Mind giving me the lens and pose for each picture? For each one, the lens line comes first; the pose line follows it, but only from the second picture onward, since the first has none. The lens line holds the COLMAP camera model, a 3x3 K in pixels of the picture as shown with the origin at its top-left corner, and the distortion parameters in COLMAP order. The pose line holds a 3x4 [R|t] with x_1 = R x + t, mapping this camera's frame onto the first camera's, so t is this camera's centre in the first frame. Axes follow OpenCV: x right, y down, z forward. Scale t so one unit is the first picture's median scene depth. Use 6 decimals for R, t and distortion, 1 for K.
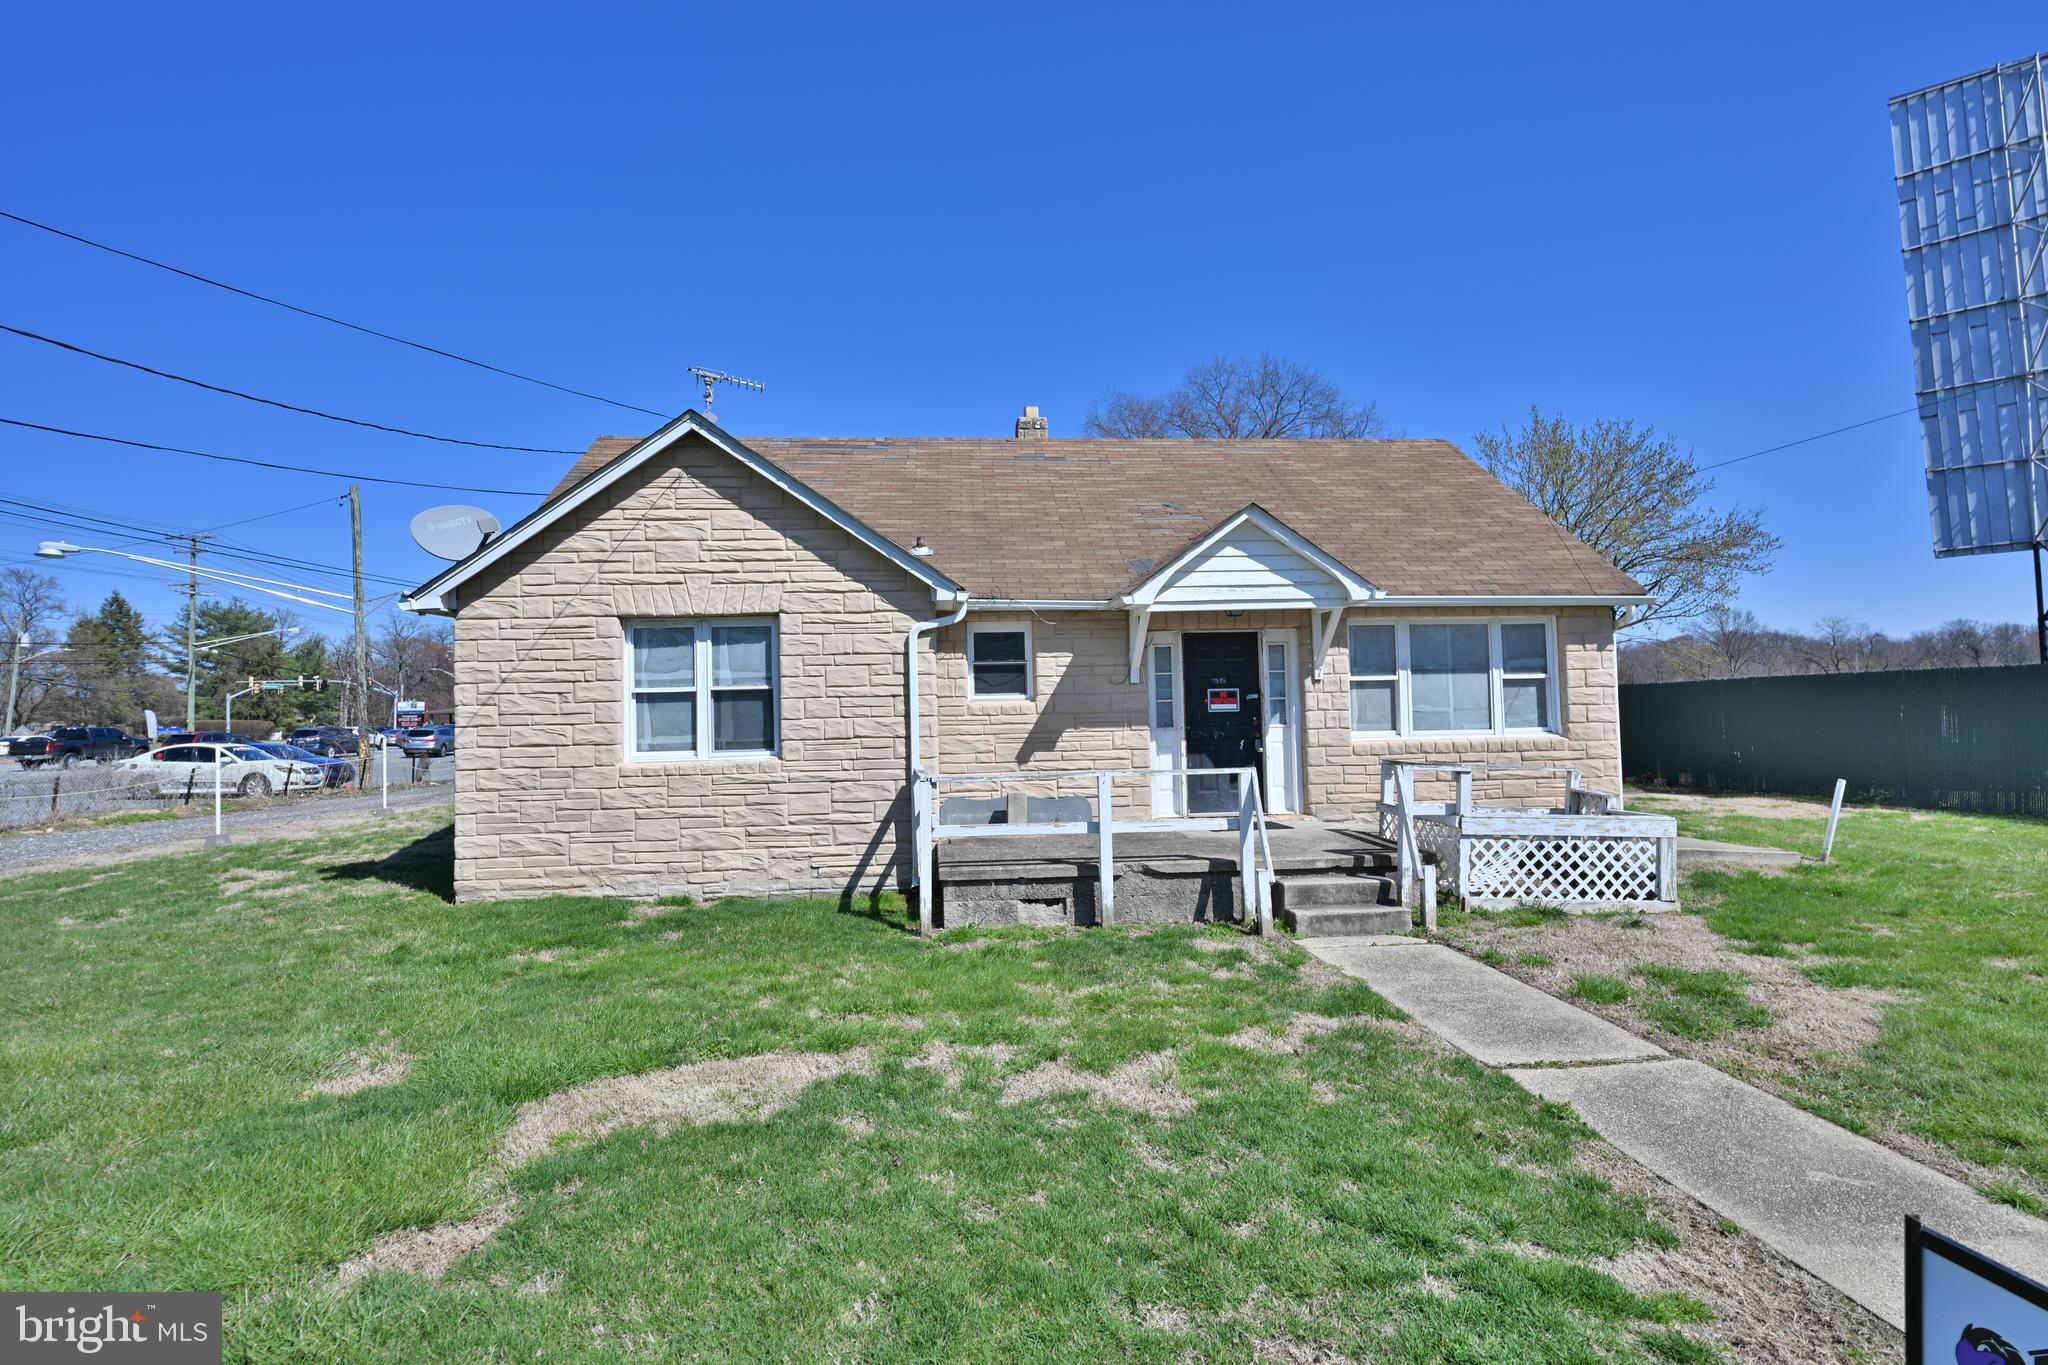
lens RADIAL K [[968.6, 0, 1026.3], [0, 968.6, 678.7], [0, 0, 1]] dist [0.001908, 0.001525]
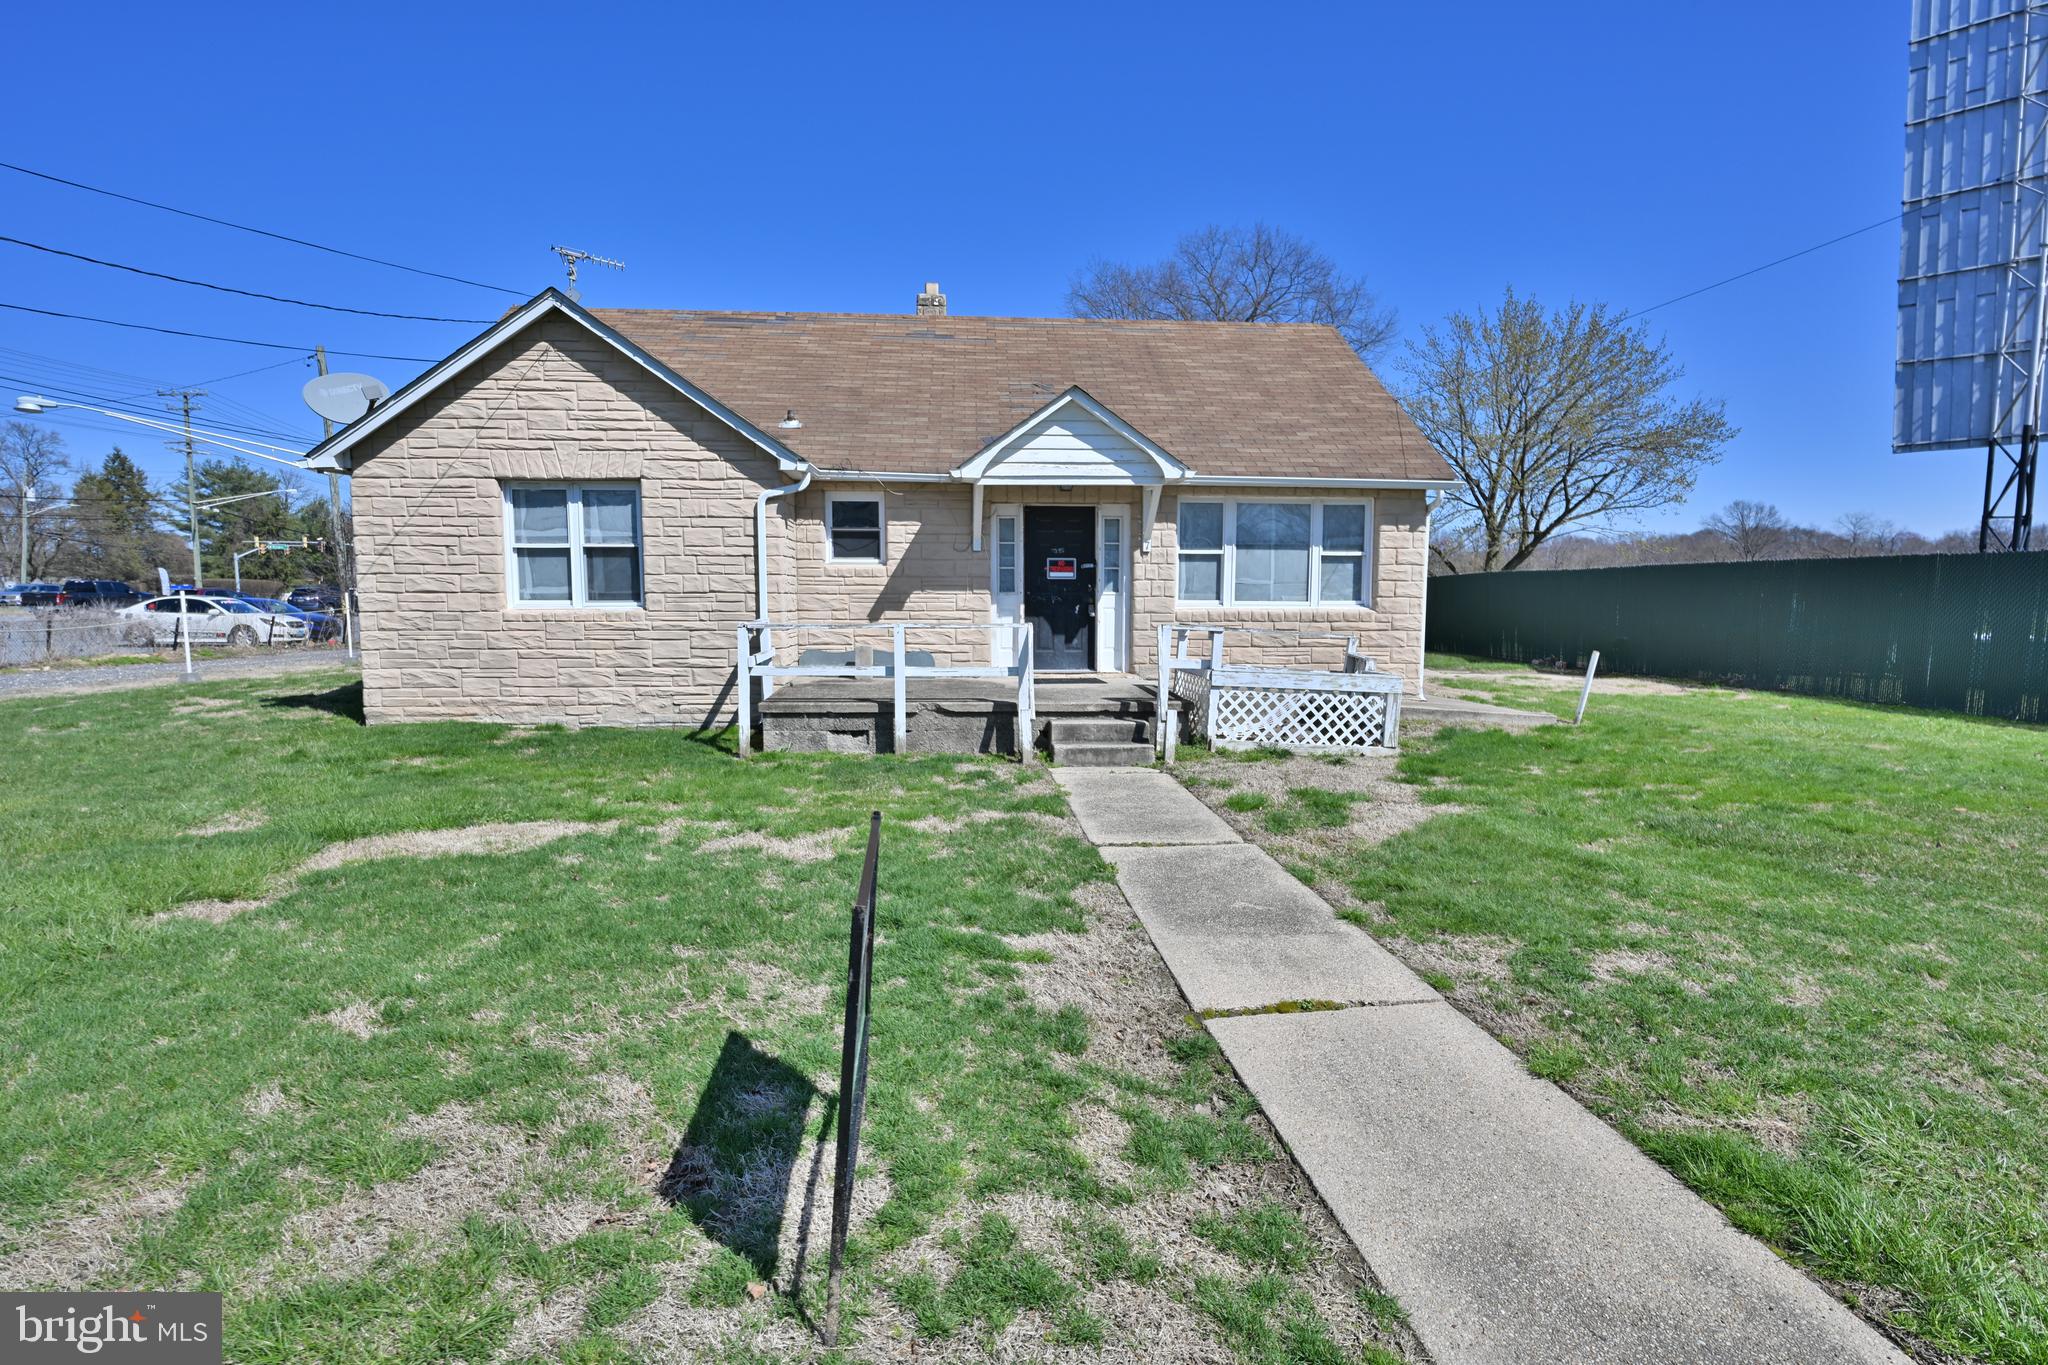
lens RADIAL K [[971.7, 0, 1024.0], [0, 971.7, 682.5], [0, 0, 1]] dist [-0.000056, 0.001826]
pose [[0.999583, 0.025247, -0.014018, 0.185378], [-0.023267, 0.991649, 0.126851, 0.011614], [0.017104, -0.126471, 0.991823, -0.118119]]
